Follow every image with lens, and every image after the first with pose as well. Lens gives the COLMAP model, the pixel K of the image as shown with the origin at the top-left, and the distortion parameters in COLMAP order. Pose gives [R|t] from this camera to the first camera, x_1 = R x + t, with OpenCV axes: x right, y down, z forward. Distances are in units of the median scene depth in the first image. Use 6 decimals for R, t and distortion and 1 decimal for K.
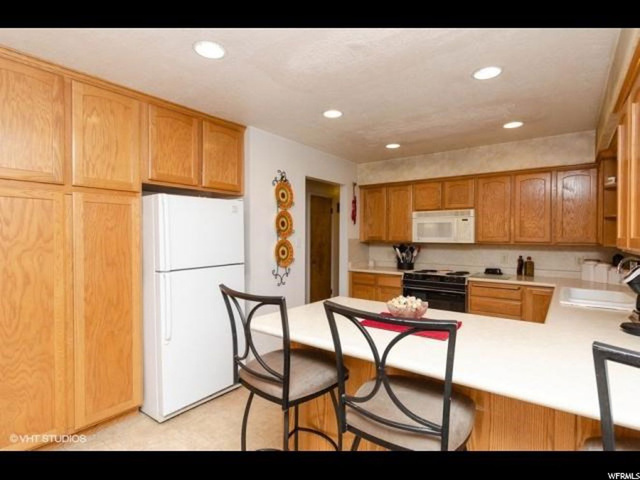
lens RADIAL K [[336.1, 0, 320.5], [0, 336.1, 239.6], [0, 0, 1]] dist [-0.001582, 0.000166]
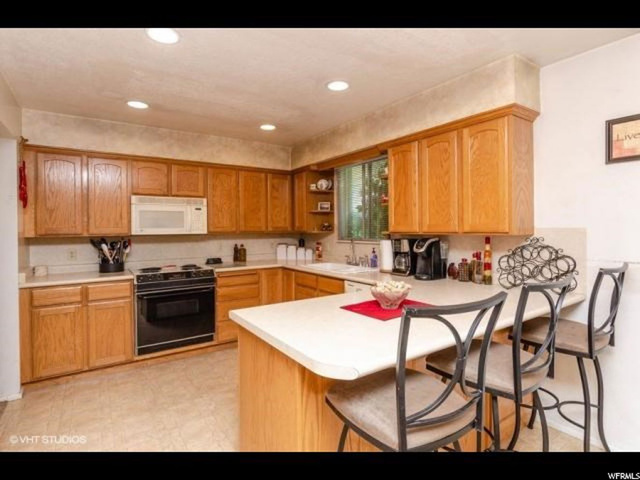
lens RADIAL K [[336.1, 0, 324.6], [0, 336.1, 227.7], [0, 0, 1]] dist [-0.001582, 0.000166]
pose [[0.314542, -0.008338, 0.949207, -0.349795], [0.019347, 0.999810, 0.002371, -0.002432], [-0.949047, 0.017618, 0.314643, 0.372376]]
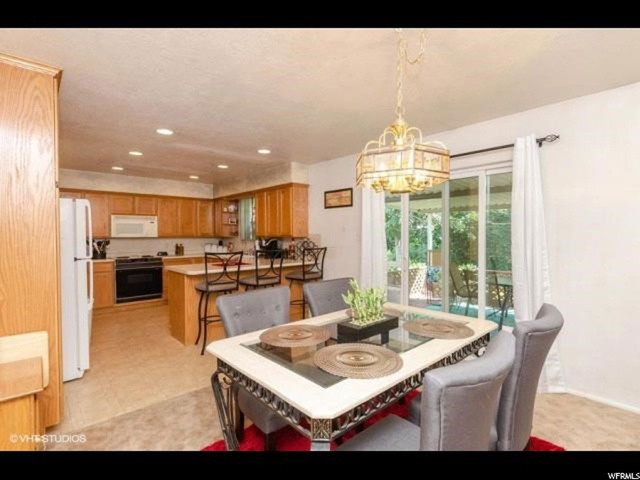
lens RADIAL K [[321.3, 0, 339.2], [0, 321.3, 236.8], [0, 0, 1]] dist [-0.003354, -0.000620]
pose [[0.151676, -0.014860, 0.988319, -0.958956], [0.016258, 0.999789, 0.012537, 0.005195], [-0.988297, 0.014166, 0.151886, -0.120324]]
